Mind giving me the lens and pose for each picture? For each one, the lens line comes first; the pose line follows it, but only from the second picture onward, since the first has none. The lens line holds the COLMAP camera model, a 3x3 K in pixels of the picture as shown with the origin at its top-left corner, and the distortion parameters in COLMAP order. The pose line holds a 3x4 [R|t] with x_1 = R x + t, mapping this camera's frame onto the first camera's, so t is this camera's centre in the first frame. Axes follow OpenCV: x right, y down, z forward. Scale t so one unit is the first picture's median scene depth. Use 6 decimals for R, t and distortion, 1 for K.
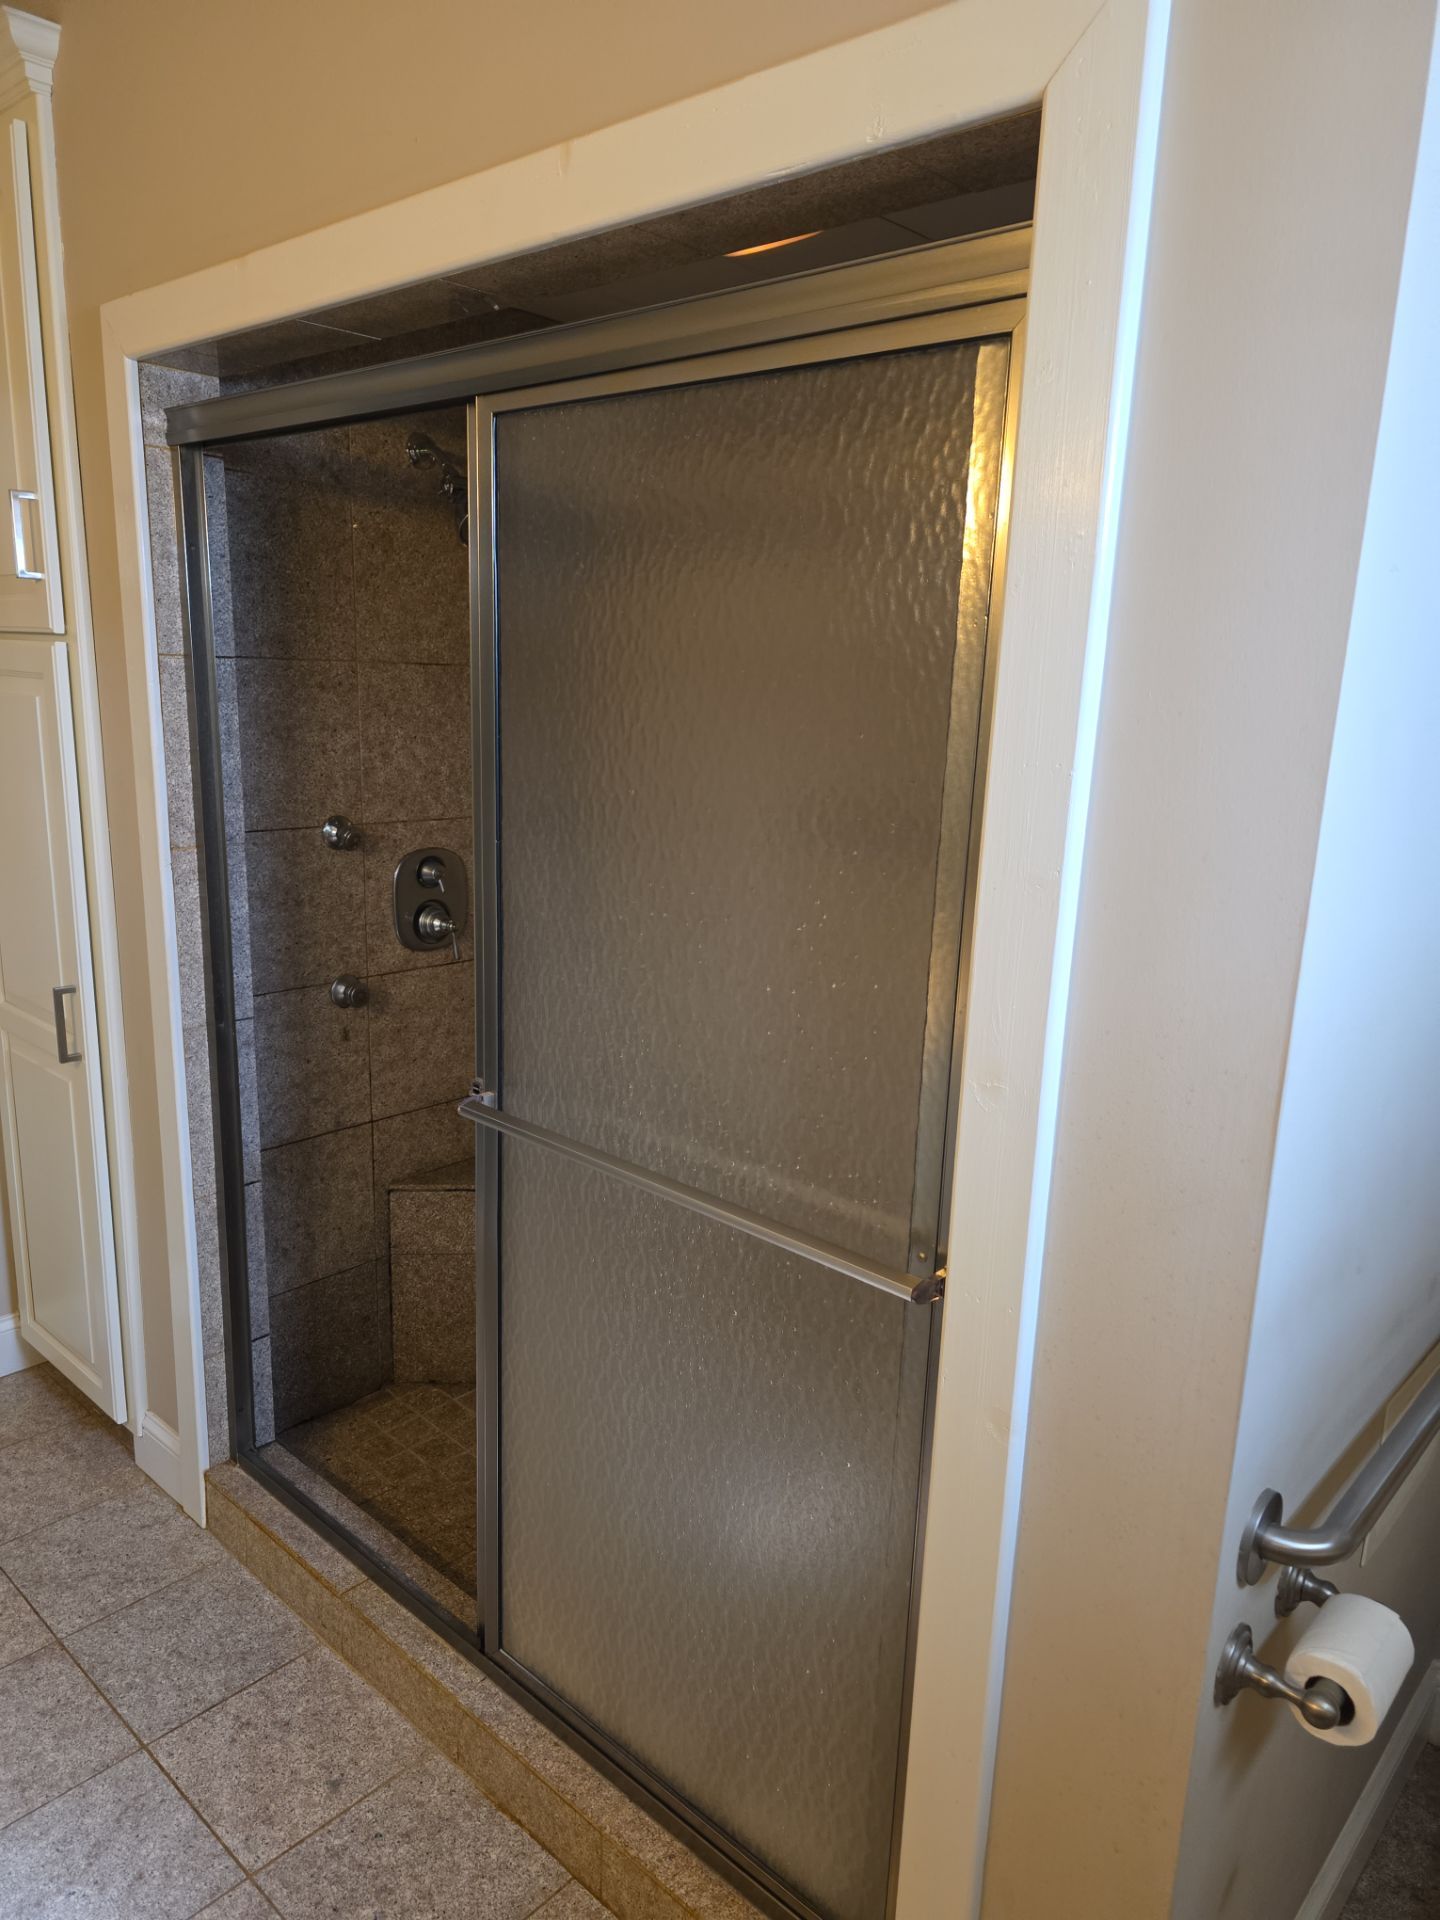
lens RADIAL K [[1280.1, 0, 726.6], [0, 1280.1, 982.8], [0, 0, 1]] dist [0.060910, -0.054467]
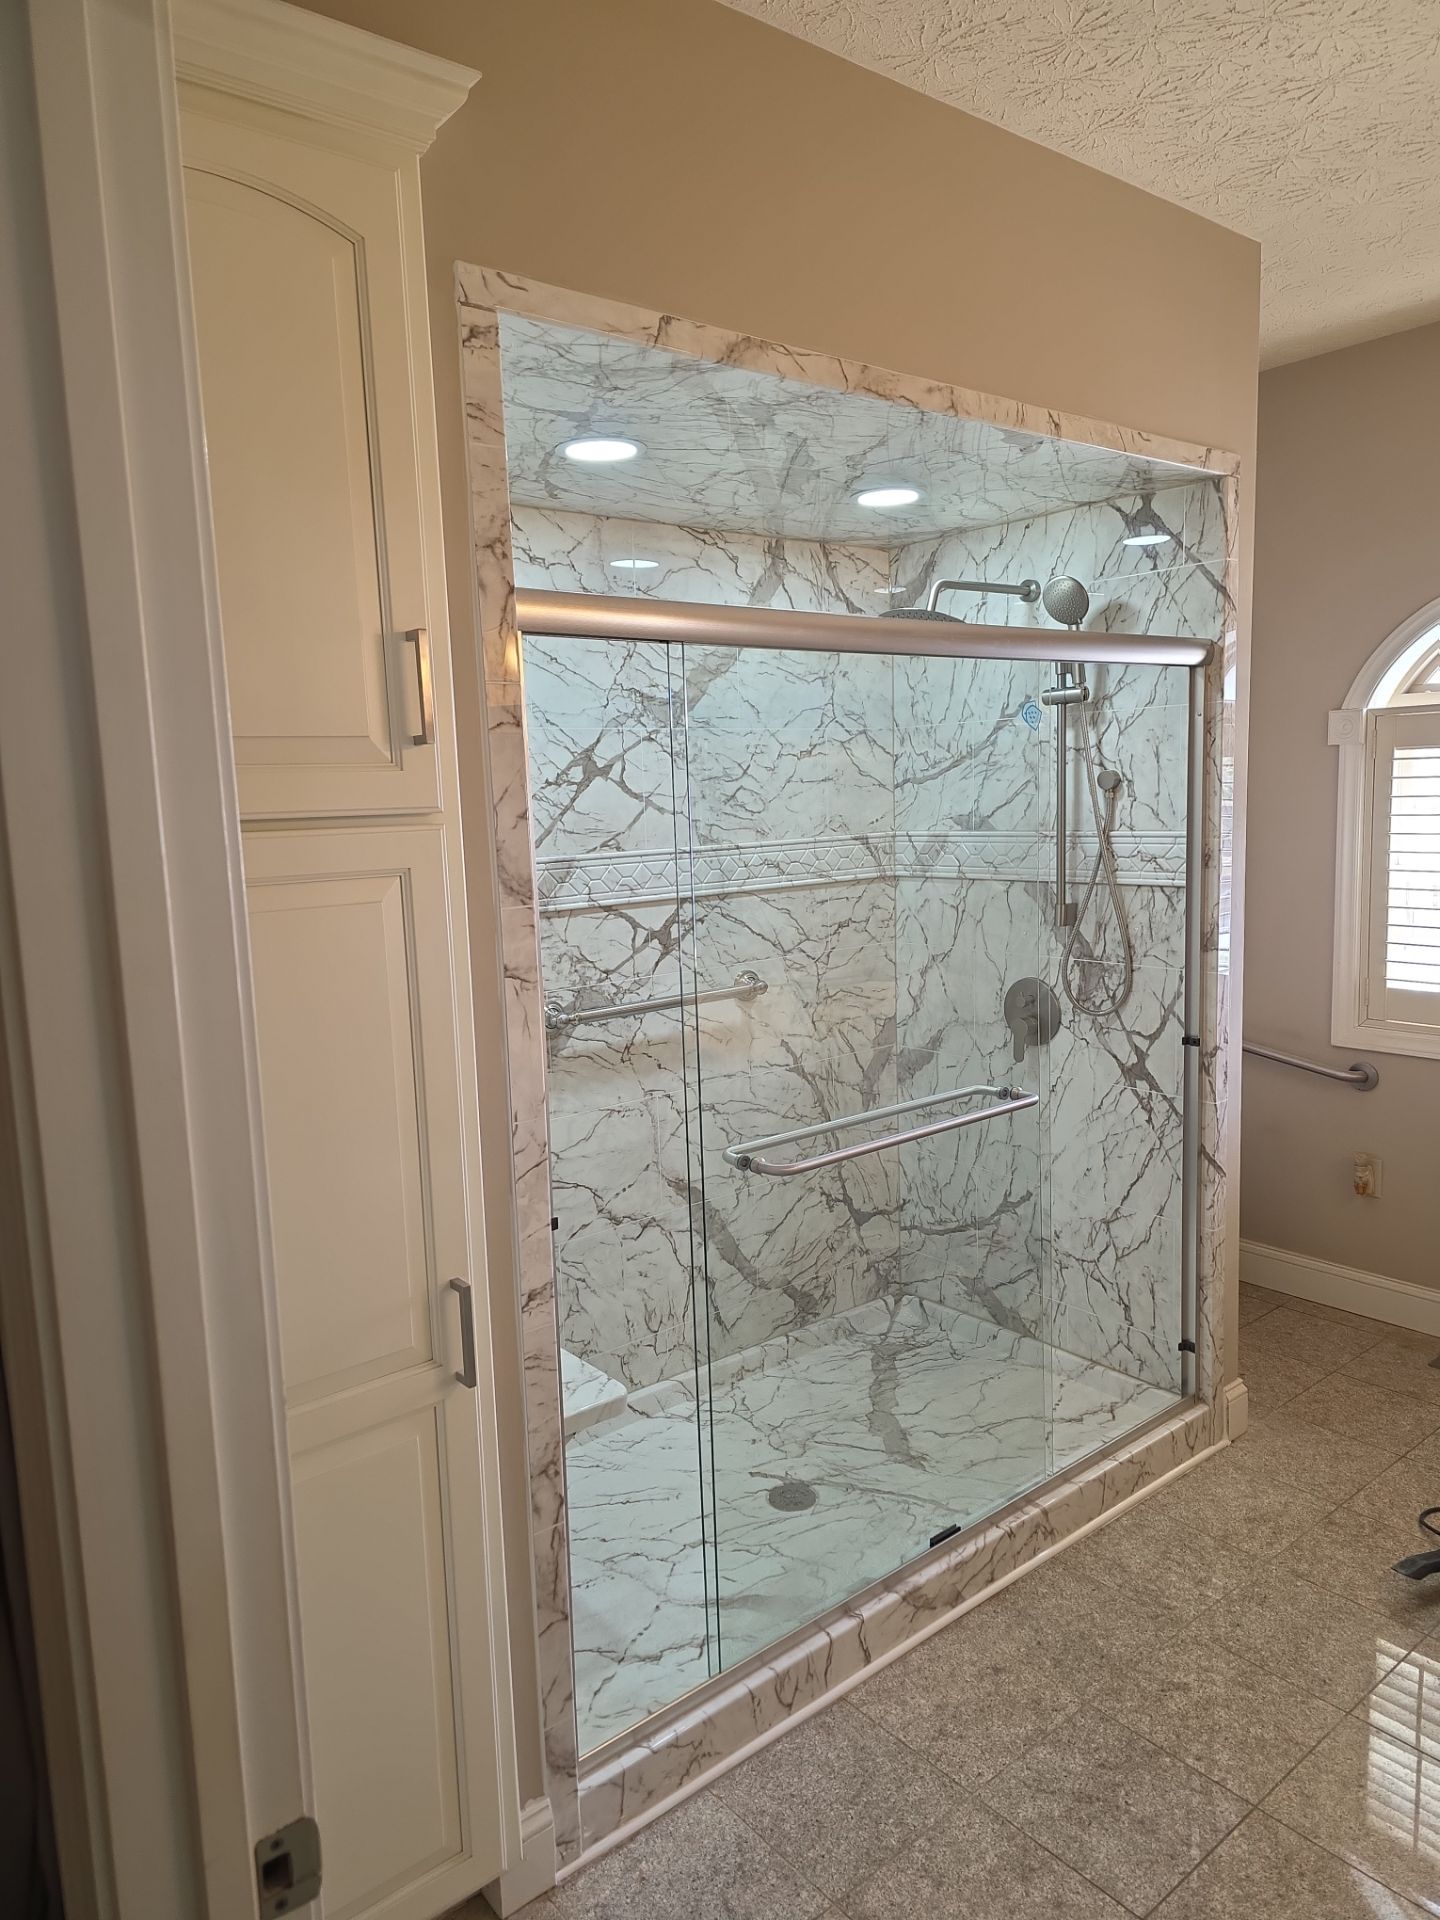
lens RADIAL K [[1280.1, 0, 718.1], [0, 1280.1, 954.3], [0, 0, 1]] dist [0.060910, -0.054467]
pose [[0.151113, -0.169366, 0.973900, -1.157585], [0.273921, 0.953807, 0.123369, -0.221682], [-0.949806, 0.248129, 0.190525, 0.672445]]
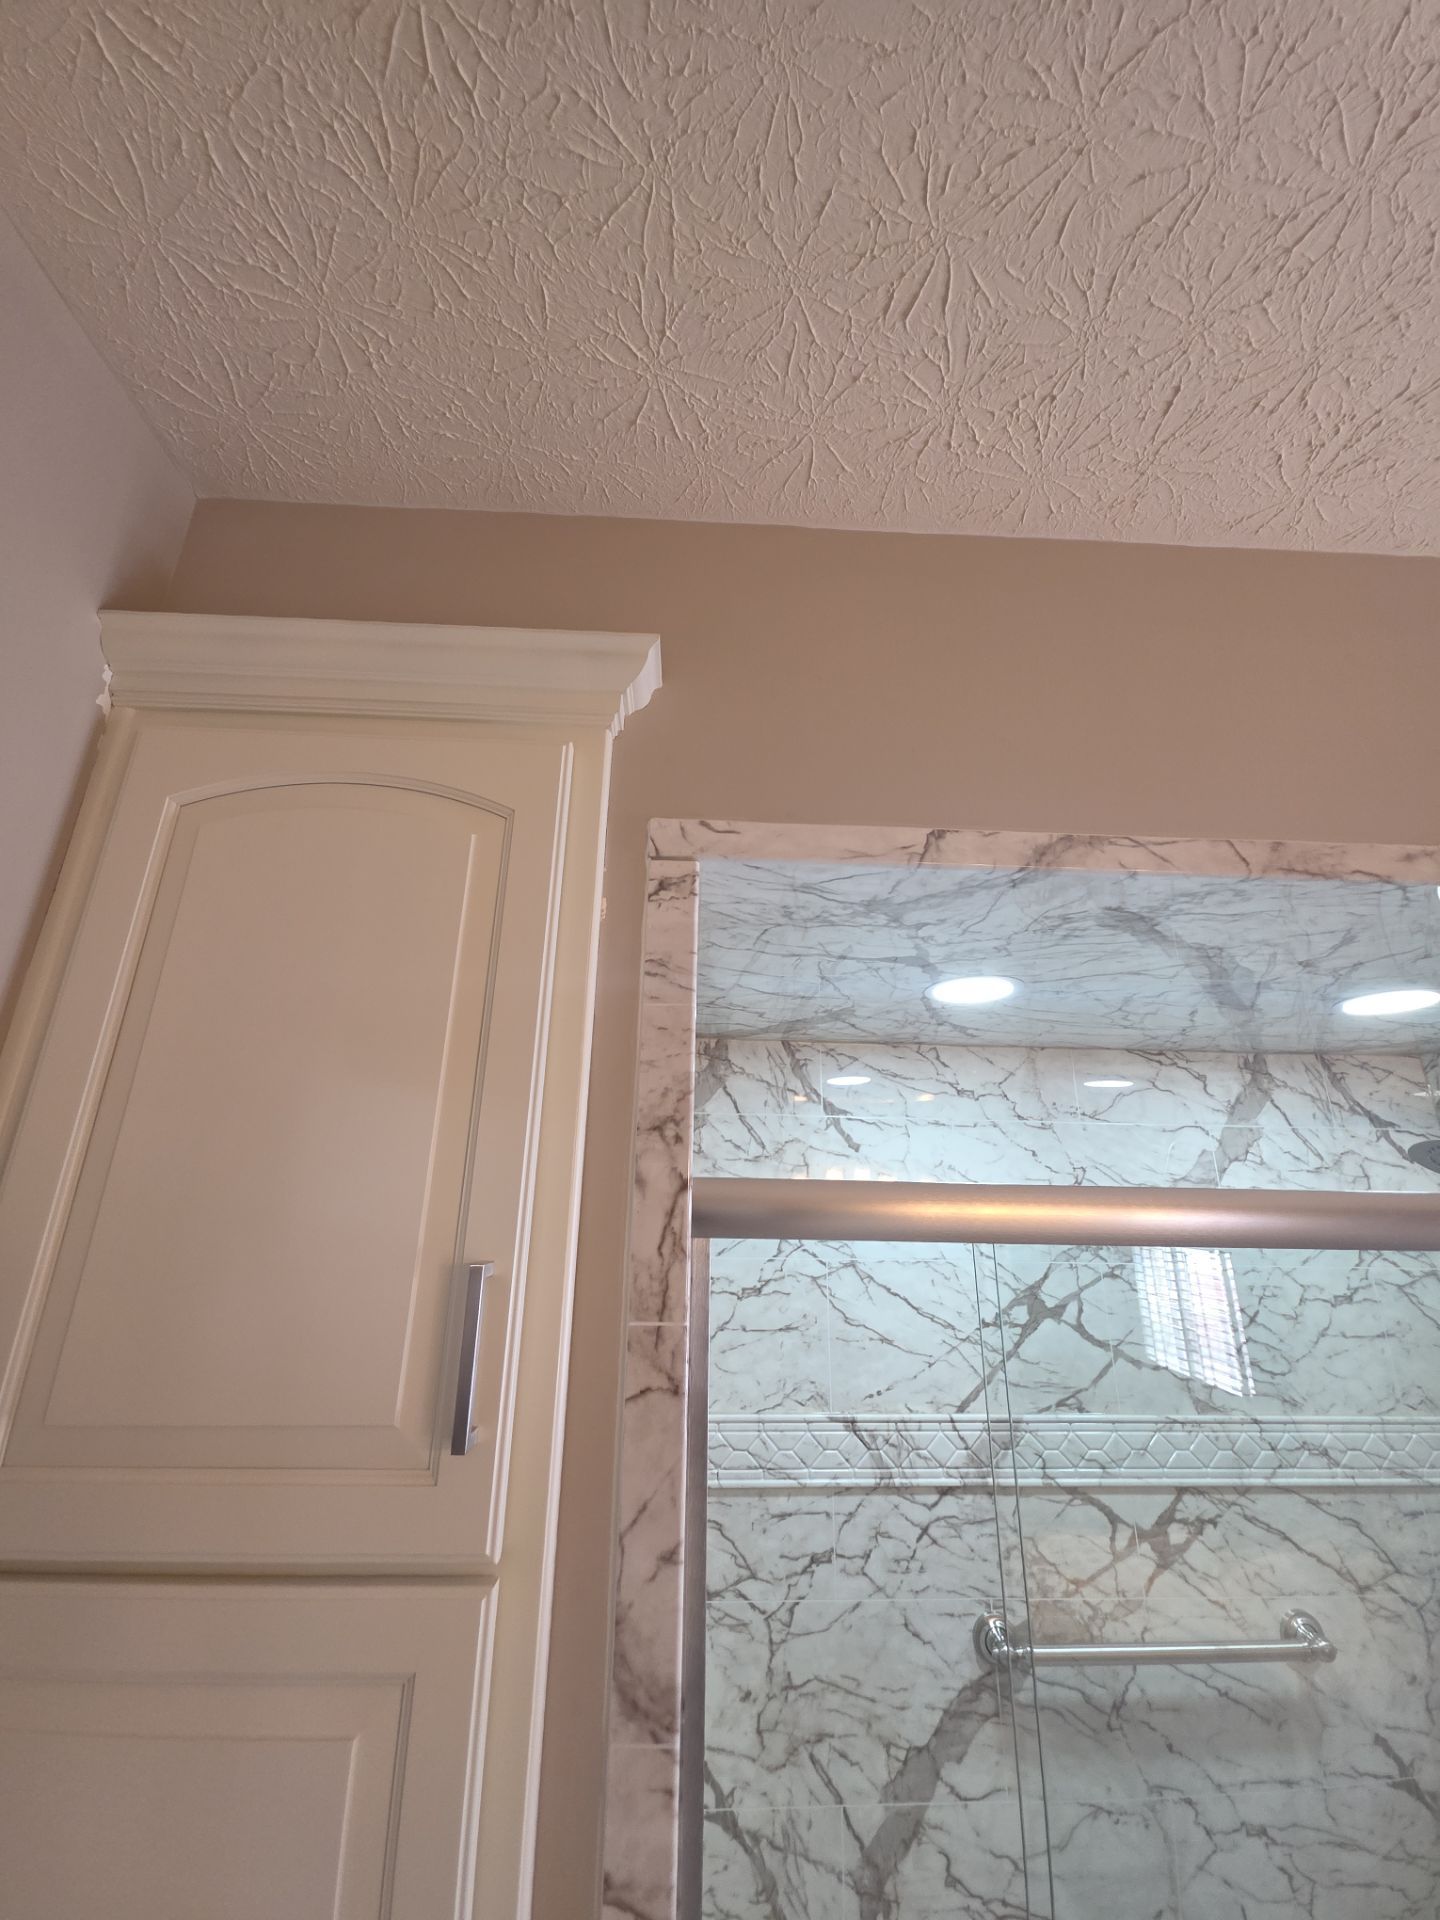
lens RADIAL K [[760.3, 0, 717.4], [0, 760.3, 948.8], [0, 0, 1]] dist [0.013744, -0.008820]
pose [[0.710088, 0.201092, 0.674786, -0.646054], [0.176419, 0.876968, -0.446993, -0.304284], [-0.681653, 0.436449, 0.587248, 0.635133]]
